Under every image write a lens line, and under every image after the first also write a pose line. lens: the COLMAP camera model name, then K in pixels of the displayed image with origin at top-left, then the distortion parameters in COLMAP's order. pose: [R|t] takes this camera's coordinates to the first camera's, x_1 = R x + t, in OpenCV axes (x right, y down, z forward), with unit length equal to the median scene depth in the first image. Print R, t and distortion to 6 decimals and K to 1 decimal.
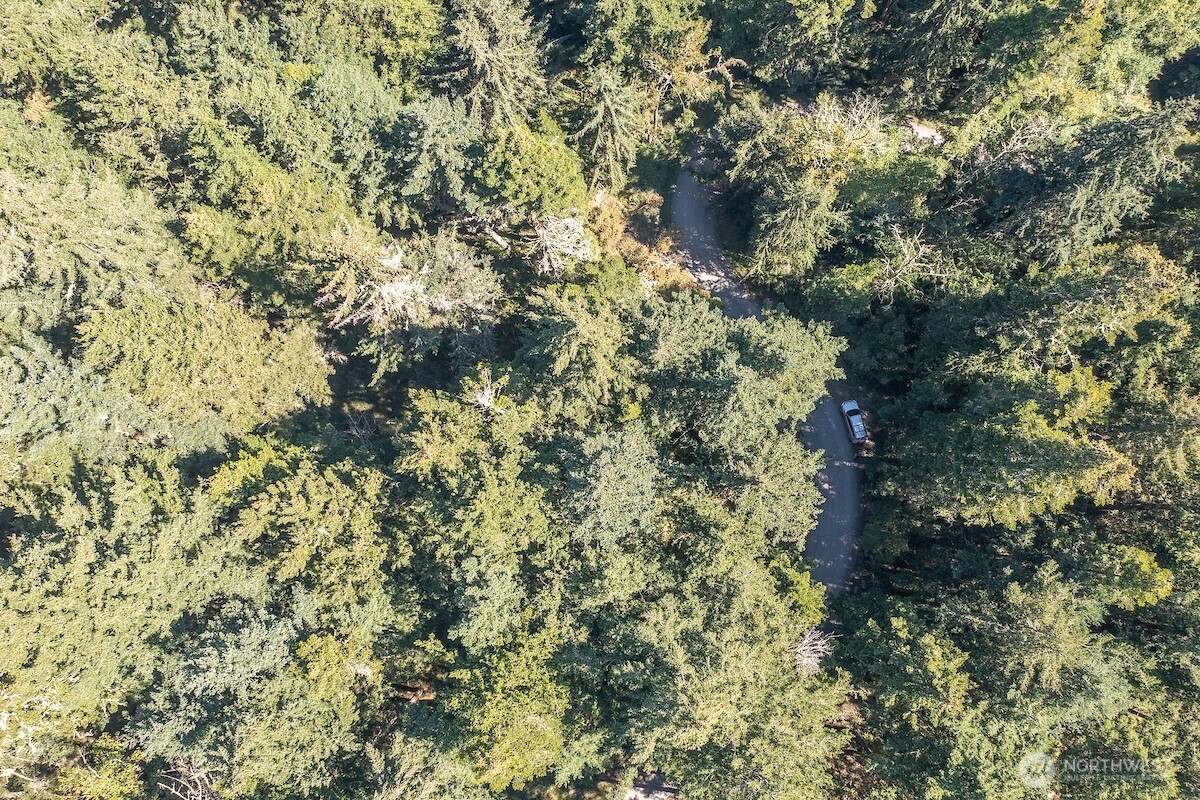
lens RADIAL K [[985.0, 0, 595.4], [0, 985.0, 380.7], [0, 0, 1]] dist [-0.028735, 0.057723]
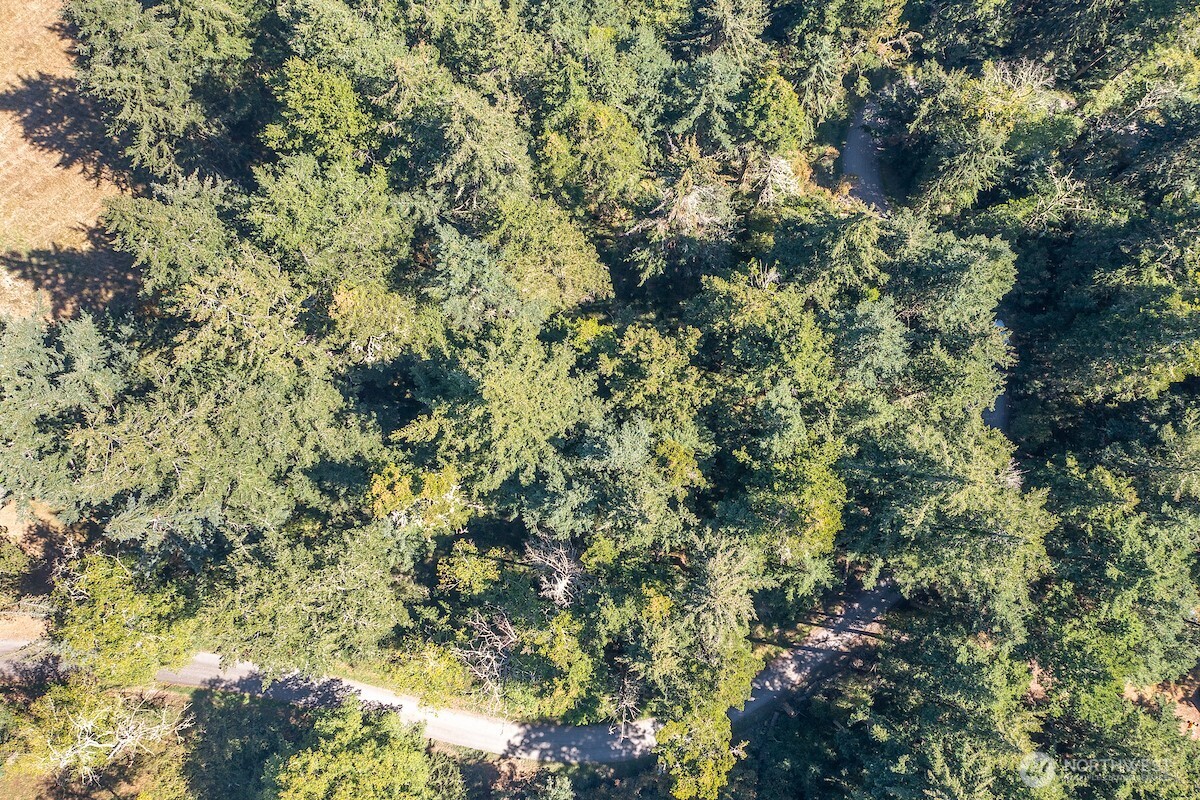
lens RADIAL K [[1027.0, 0, 600.9], [0, 1027.0, 400.3], [0, 0, 1]] dist [-0.009334, 0.008080]
pose [[0.999927, 0.011273, 0.004444, -0.266069], [-0.011288, 0.999931, 0.003392, 0.138513], [-0.004406, -0.003442, 0.999984, -0.291458]]
